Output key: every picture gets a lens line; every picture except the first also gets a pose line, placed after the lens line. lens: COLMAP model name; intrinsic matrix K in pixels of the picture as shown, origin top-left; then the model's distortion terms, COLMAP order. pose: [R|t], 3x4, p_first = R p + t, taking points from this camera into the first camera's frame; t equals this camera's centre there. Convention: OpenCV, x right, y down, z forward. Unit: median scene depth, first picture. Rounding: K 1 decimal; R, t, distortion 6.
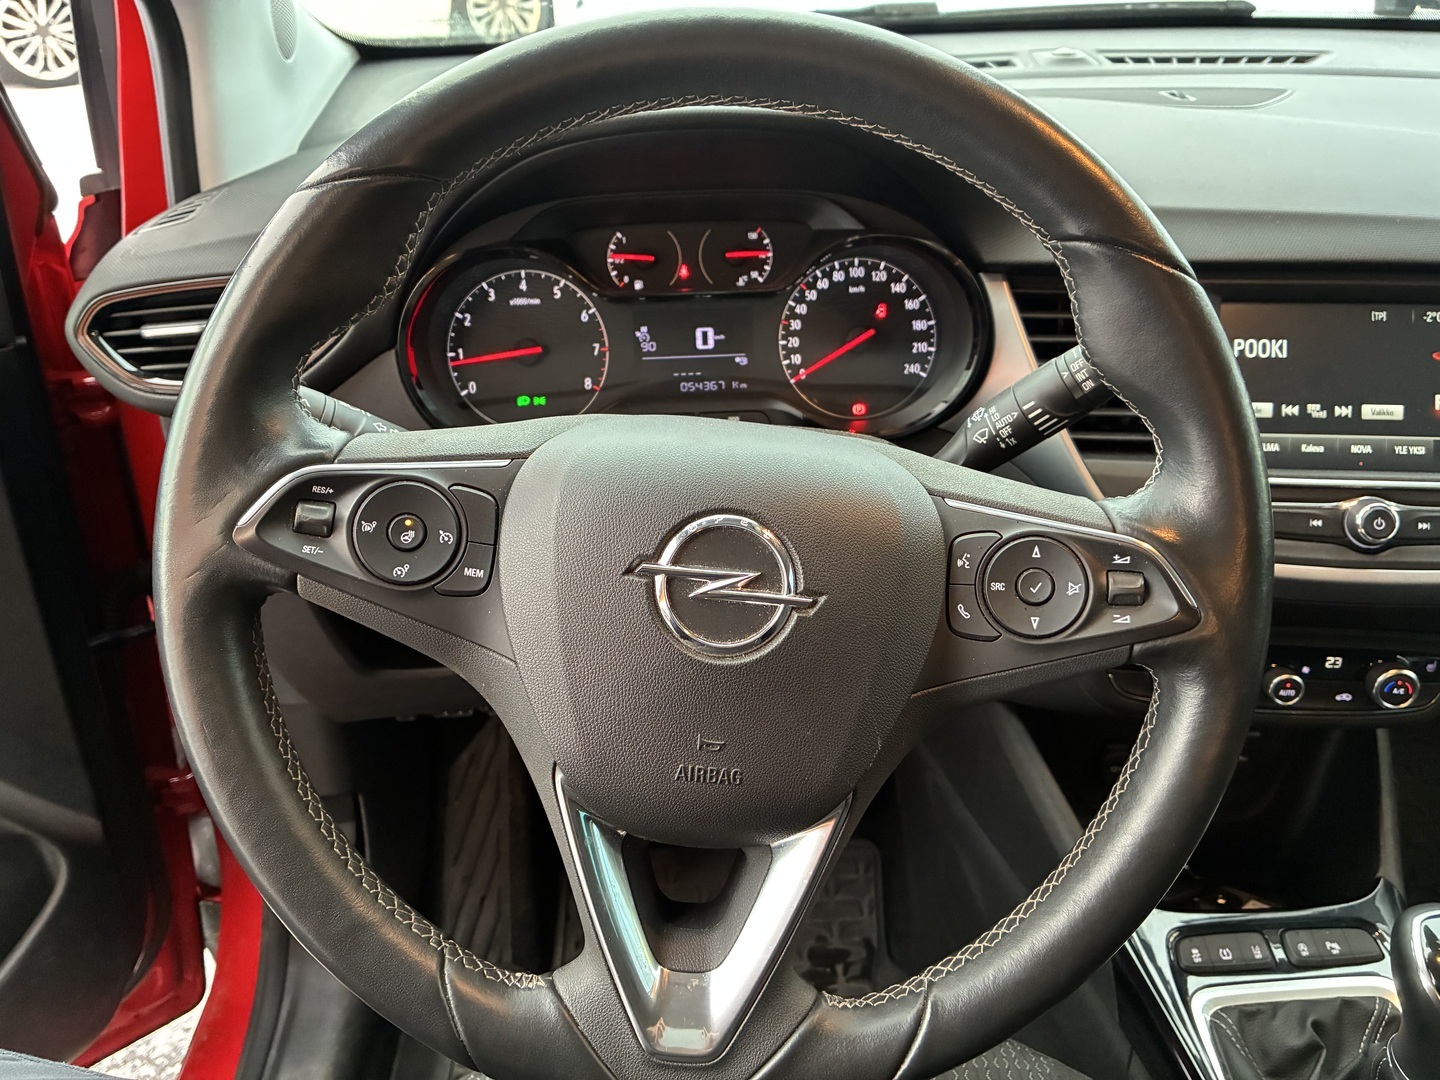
lens RADIAL K [[1075.5, 0, 720.3], [0, 1075.5, 542.8], [0, 0, 1]] dist [-0.013858, -0.020919]
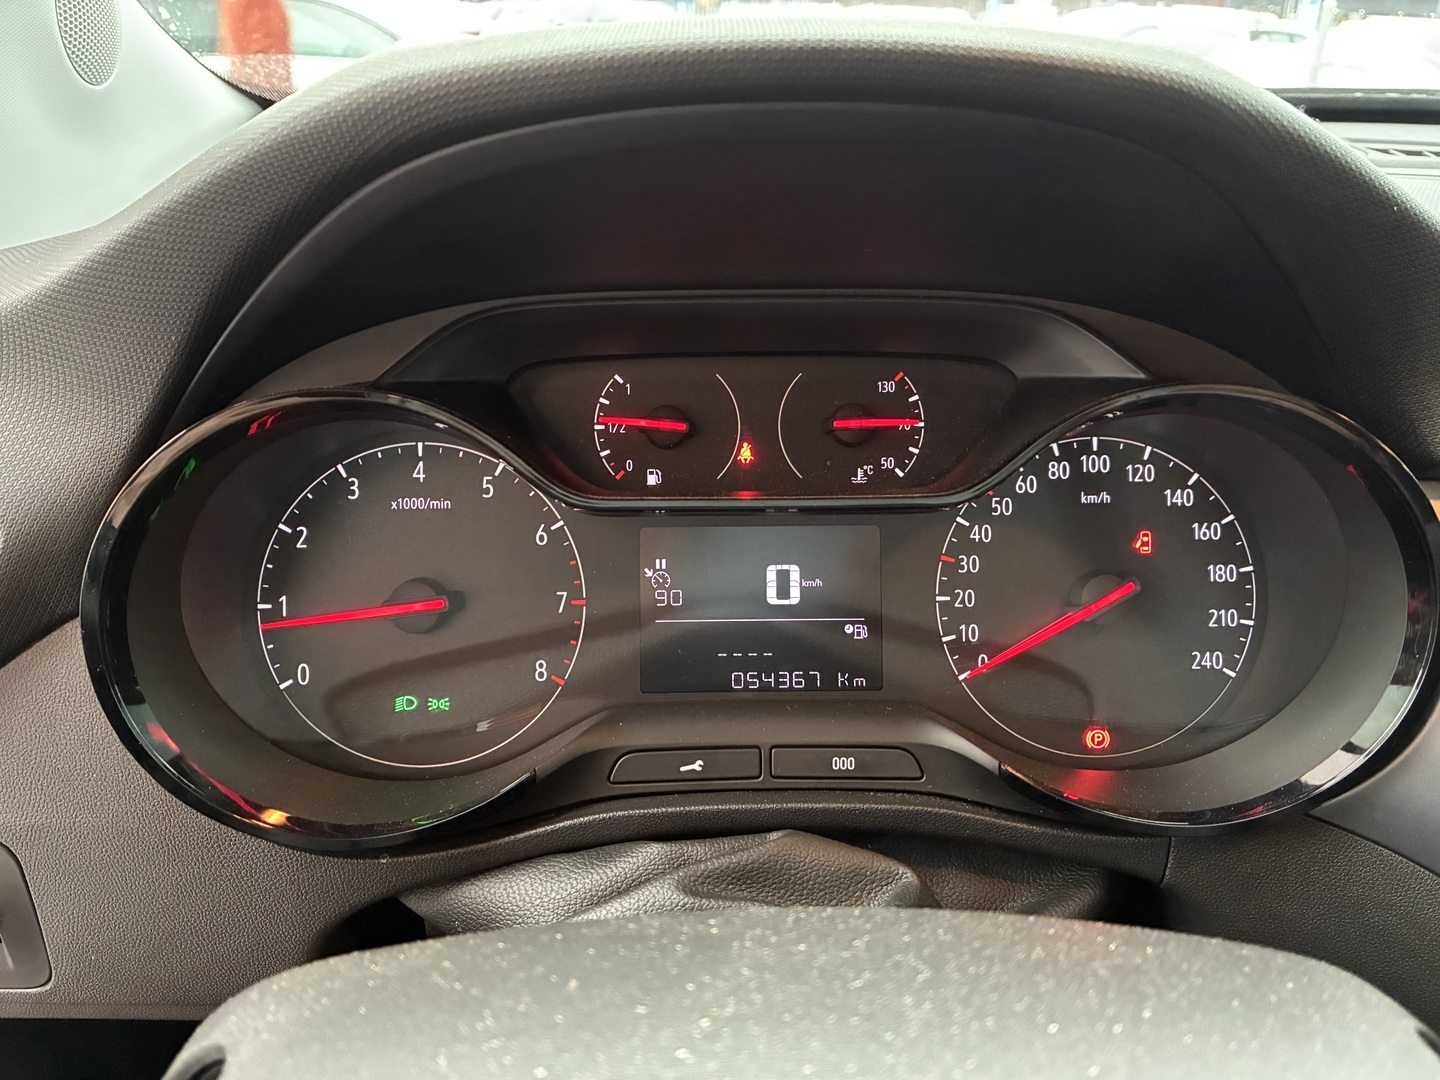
lens RADIAL K [[1075.5, 0, 718.3], [0, 1075.5, 538.8], [0, 0, 1]] dist [-0.013858, -0.020919]
pose [[0.999480, 0.025024, 0.020315, -0.056127], [-0.022035, 0.990471, -0.135948, -0.146037], [-0.023524, 0.135430, 0.990508, 0.515958]]
